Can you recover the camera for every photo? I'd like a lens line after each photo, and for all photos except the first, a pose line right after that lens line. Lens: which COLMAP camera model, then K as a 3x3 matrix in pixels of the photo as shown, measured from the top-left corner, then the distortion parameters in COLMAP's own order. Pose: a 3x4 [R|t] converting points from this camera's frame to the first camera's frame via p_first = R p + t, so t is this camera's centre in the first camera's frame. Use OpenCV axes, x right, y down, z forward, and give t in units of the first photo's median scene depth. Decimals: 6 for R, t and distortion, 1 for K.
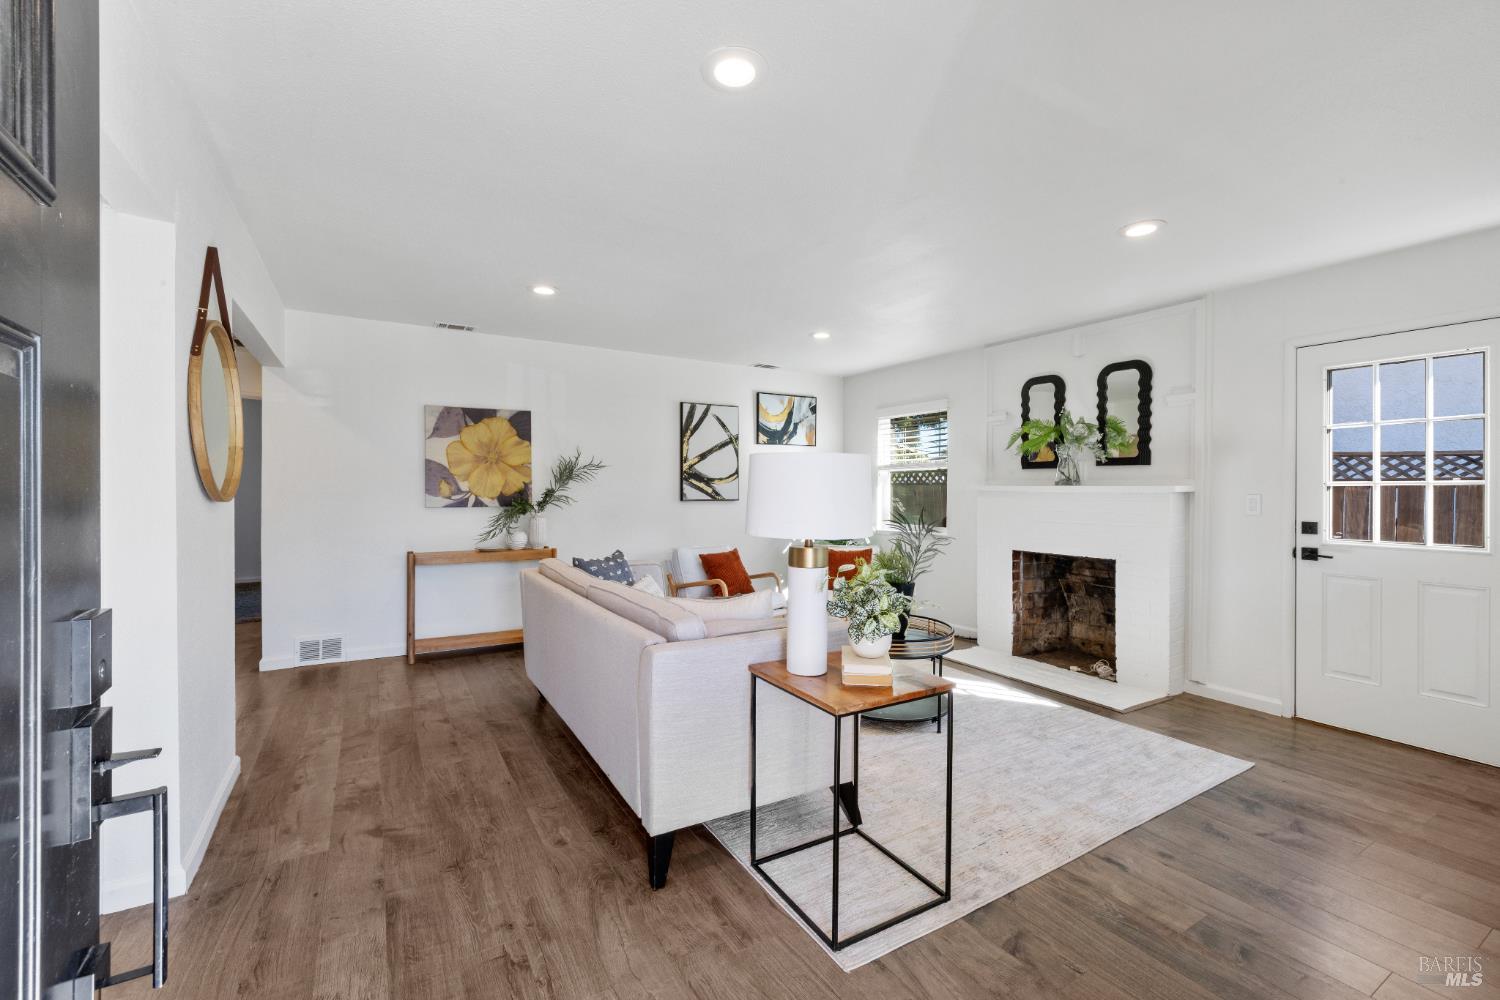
lens RADIAL K [[644.7, 0, 747.5], [0, 644.7, 461.9], [0, 0, 1]] dist [-0.000697, 0.000516]
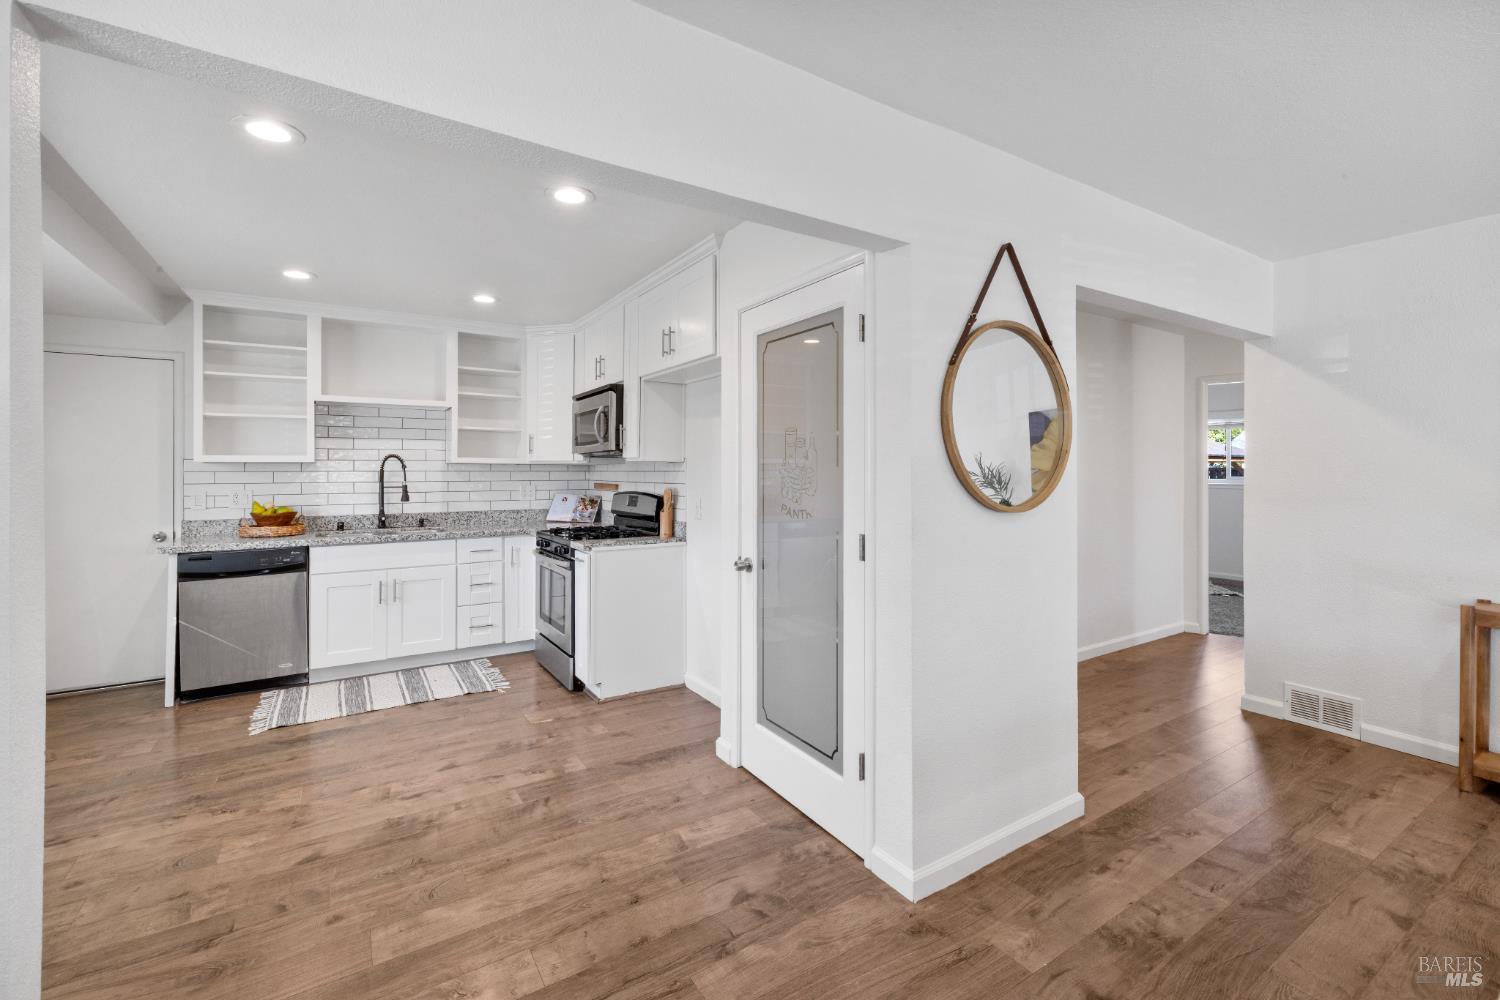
lens RADIAL K [[644.7, 0, 747.5], [0, 644.7, 461.9], [0, 0, 1]] dist [-0.000697, 0.000516]
pose [[0.025895, -0.002680, -0.999661, 0.093769], [0.031942, 0.999488, -0.001853, -0.019303], [0.999154, -0.031883, 0.025967, 0.508480]]
